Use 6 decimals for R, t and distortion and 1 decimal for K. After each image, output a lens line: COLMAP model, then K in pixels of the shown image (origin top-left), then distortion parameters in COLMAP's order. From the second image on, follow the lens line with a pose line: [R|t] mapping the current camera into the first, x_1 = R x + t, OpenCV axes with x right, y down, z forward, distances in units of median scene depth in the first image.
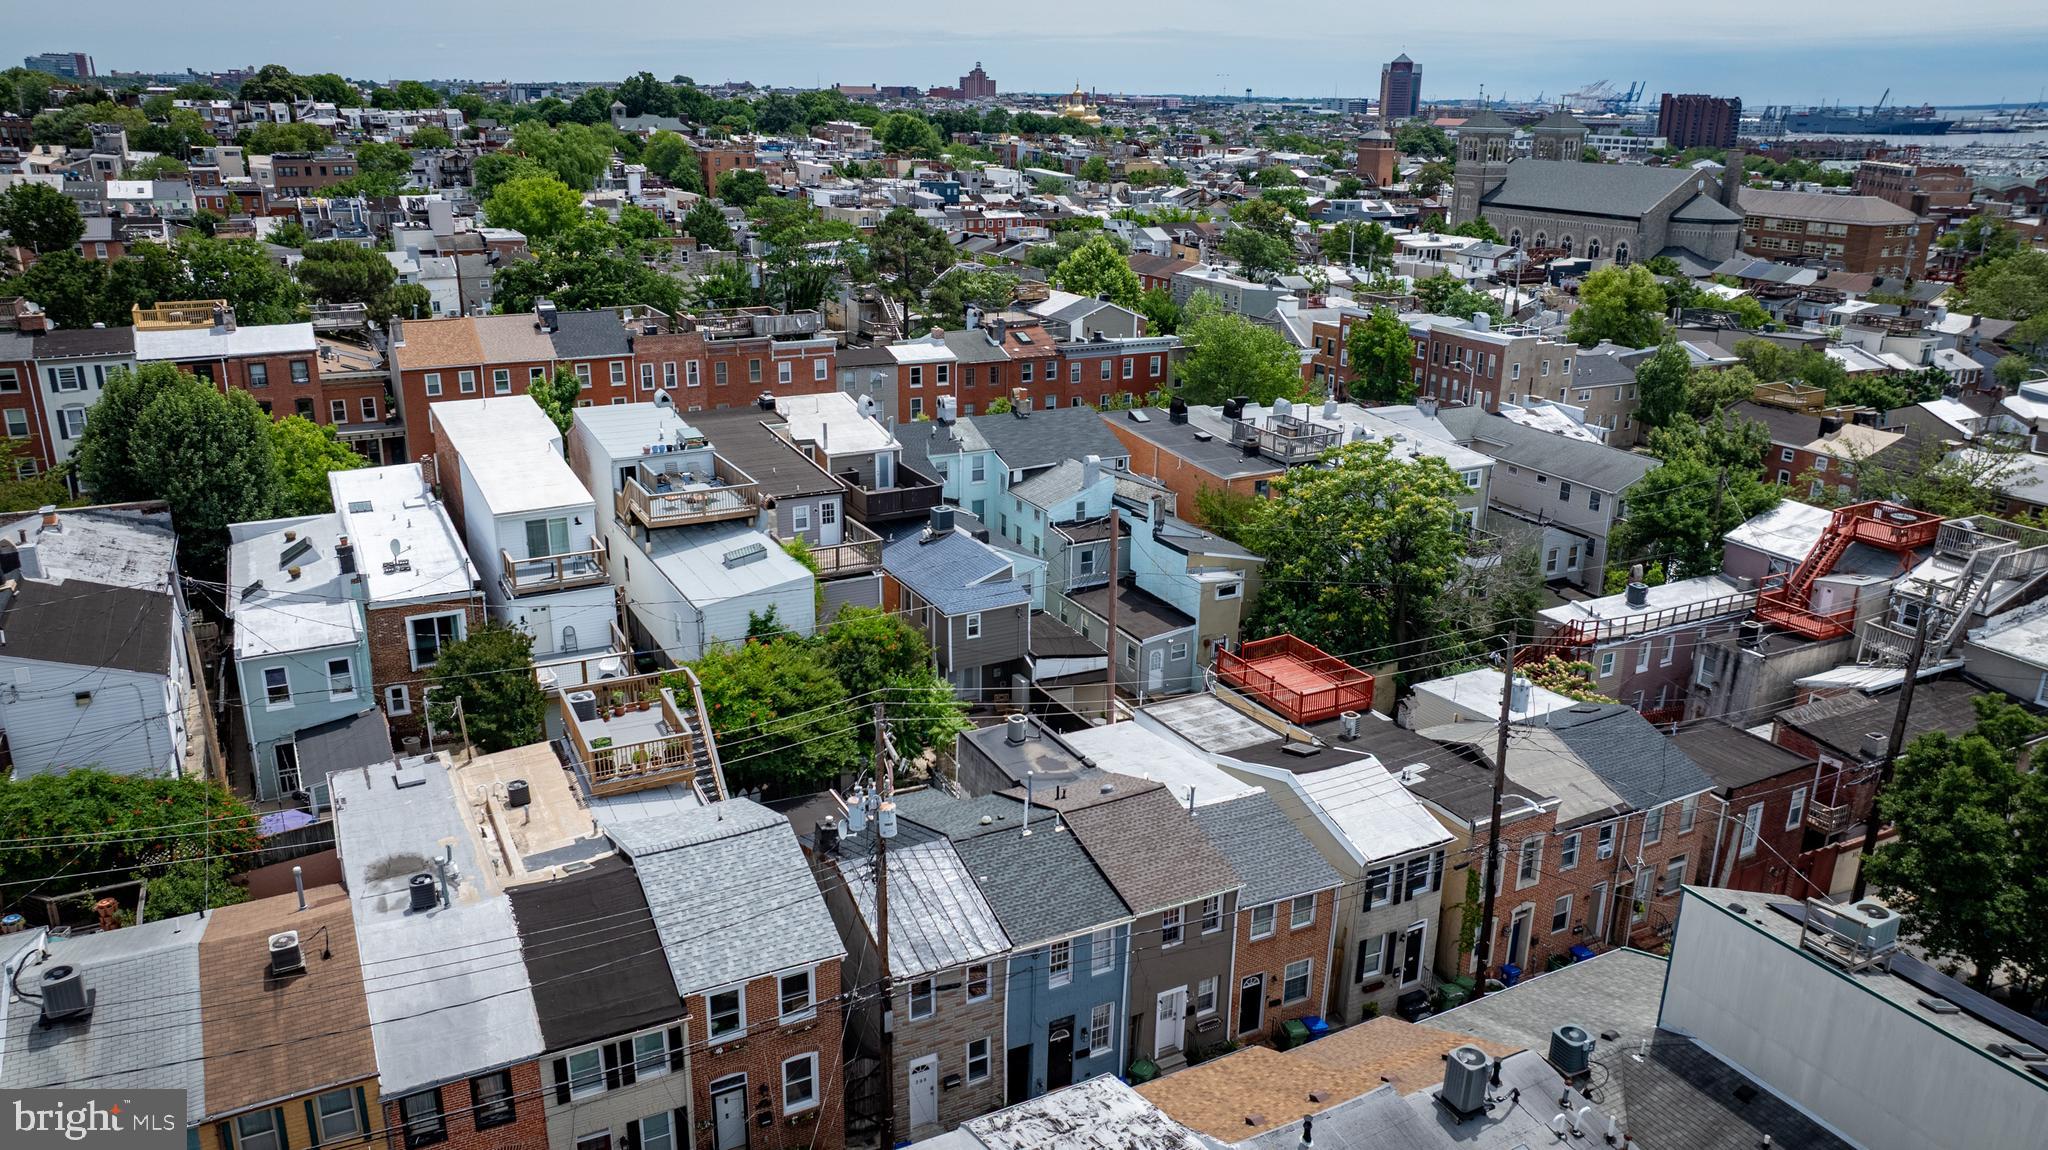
lens RADIAL K [[1435.9, 0, 1026.8], [0, 1435.9, 579.7], [0, 0, 1]] dist [-0.025408, 0.030388]
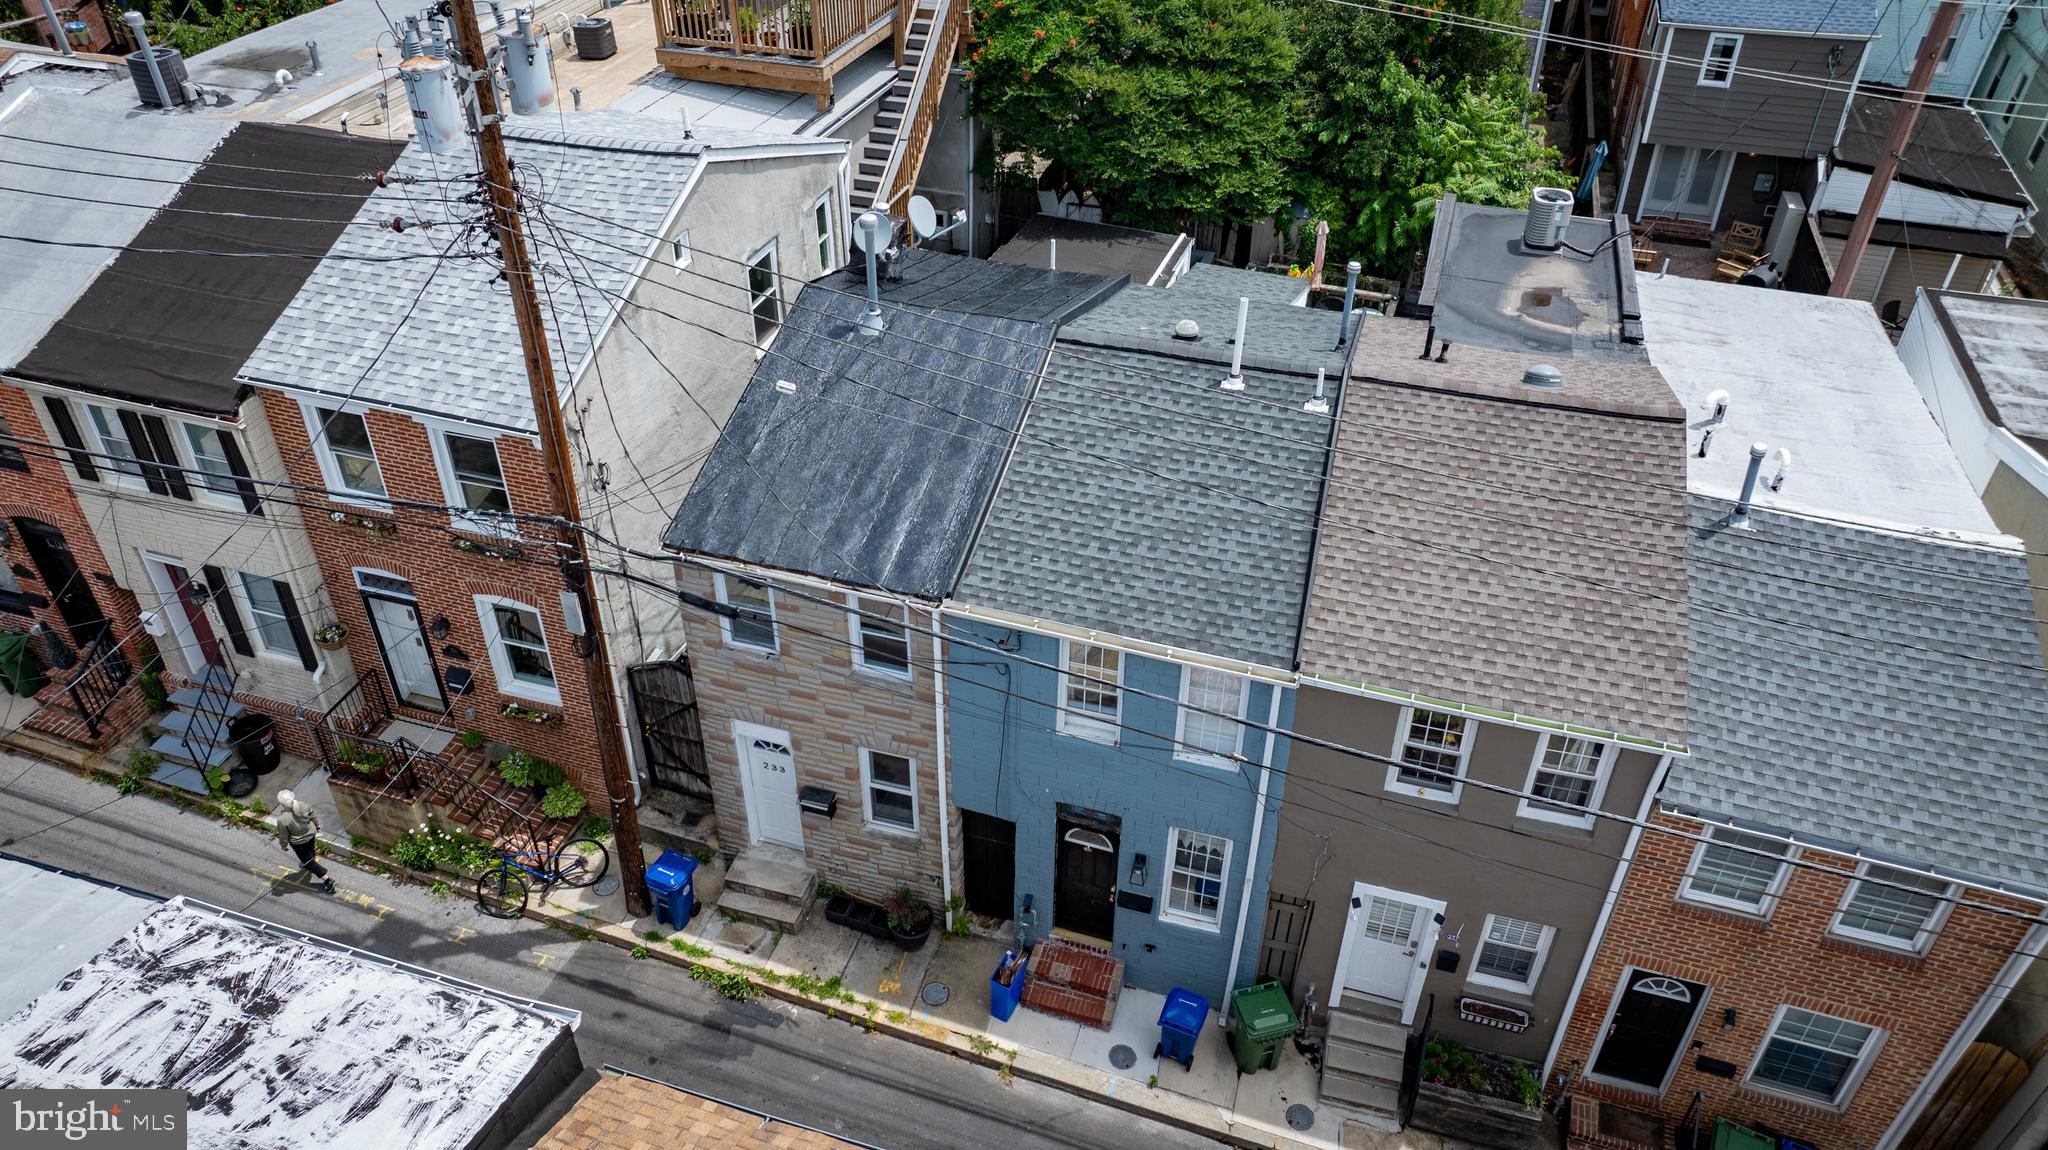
lens RADIAL K [[1435.9, 0, 1023.3], [0, 1435.9, 574.1], [0, 0, 1]] dist [-0.025408, 0.030388]
pose [[0.708808, 0.417947, -0.568253, 0.131266], [-0.222681, 0.896956, 0.381947, 0.051115], [0.669331, -0.144188, 0.728838, 0.406082]]
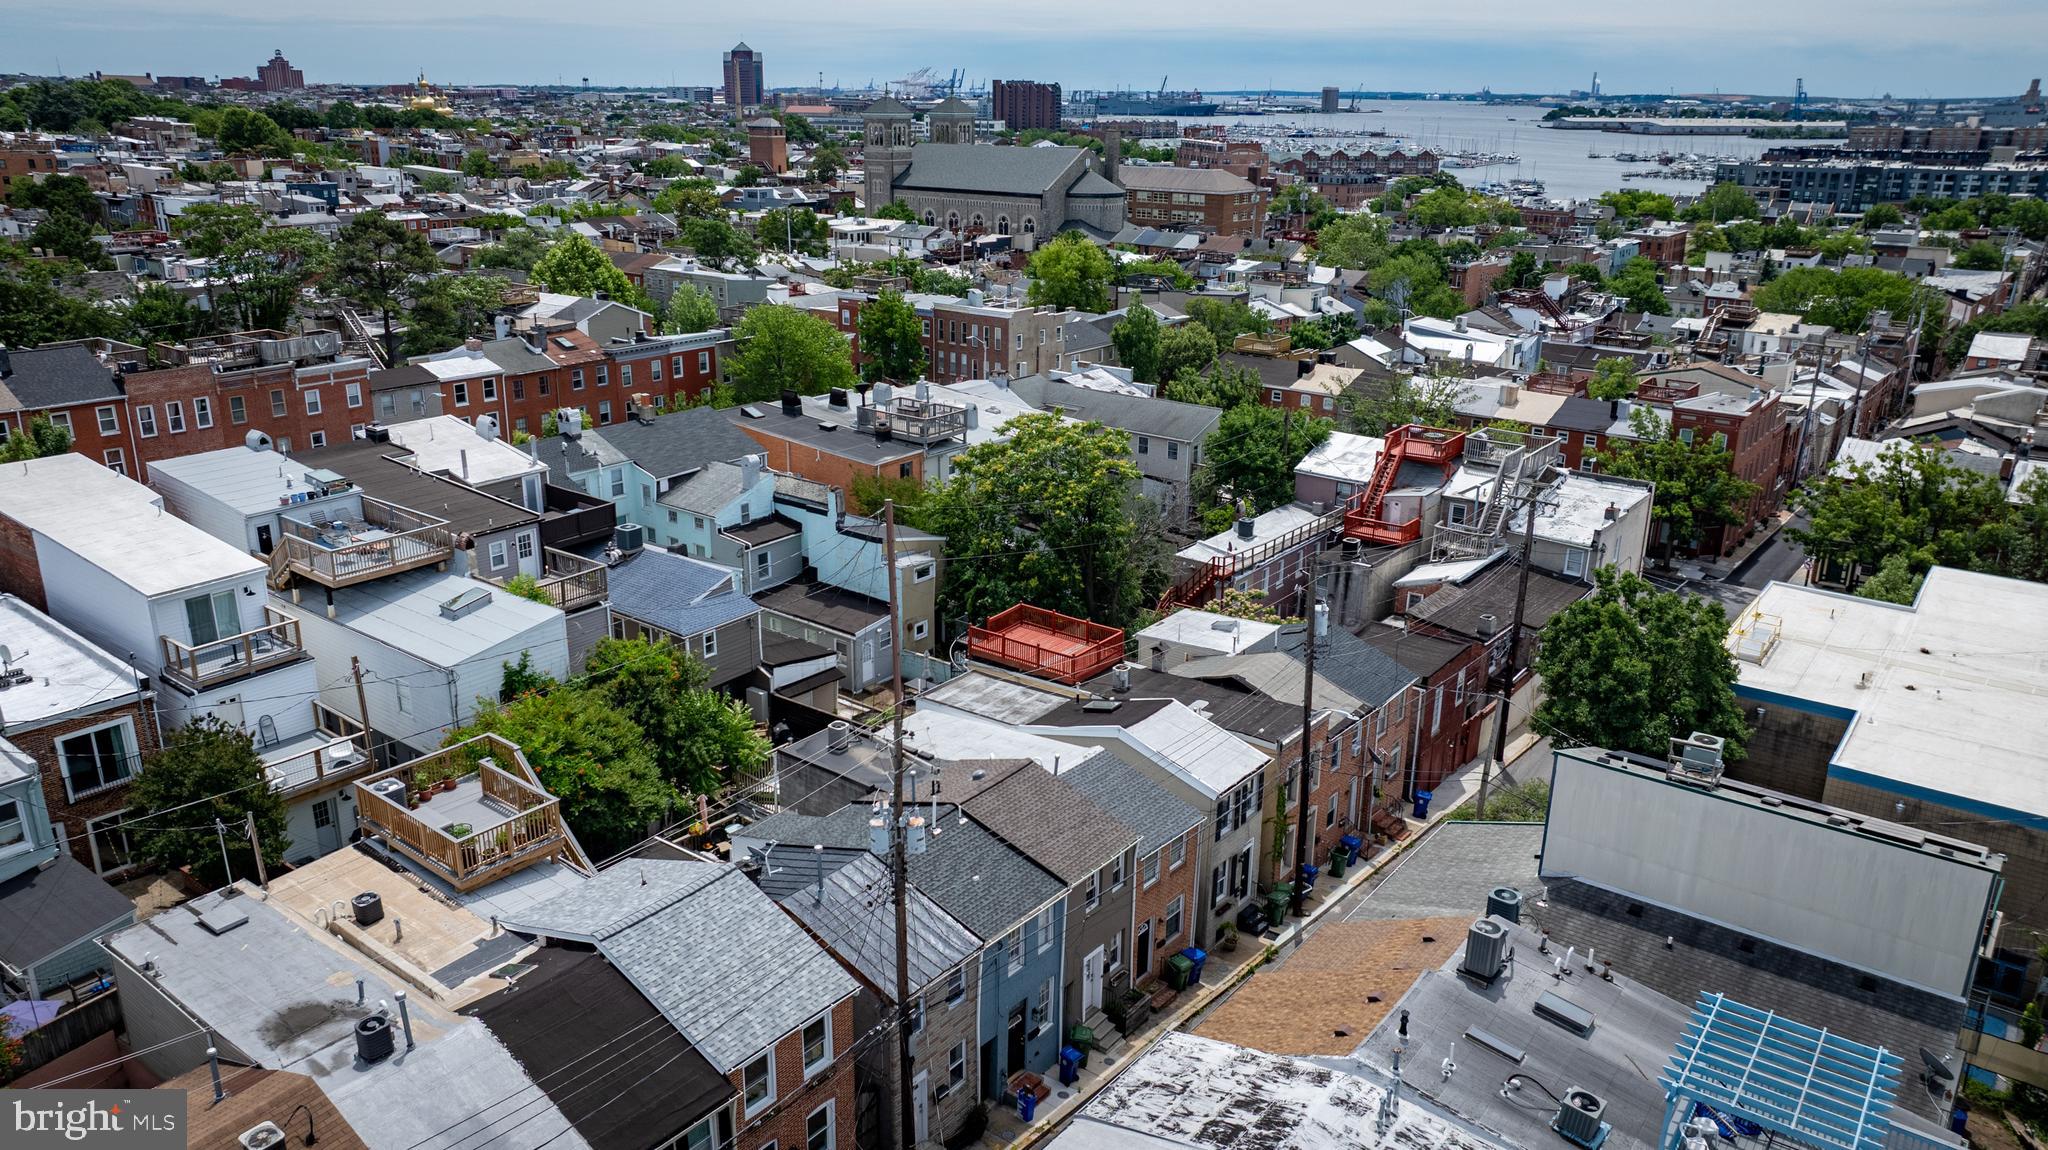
lens RADIAL K [[1435.9, 0, 1021.9], [0, 1435.9, 580.0], [0, 0, 1]] dist [-0.025408, 0.030388]
pose [[0.910982, -0.137293, 0.388925, -0.190019], [0.134465, 0.990313, 0.034627, -0.012990], [-0.389911, 0.020752, 0.920619, 0.040612]]
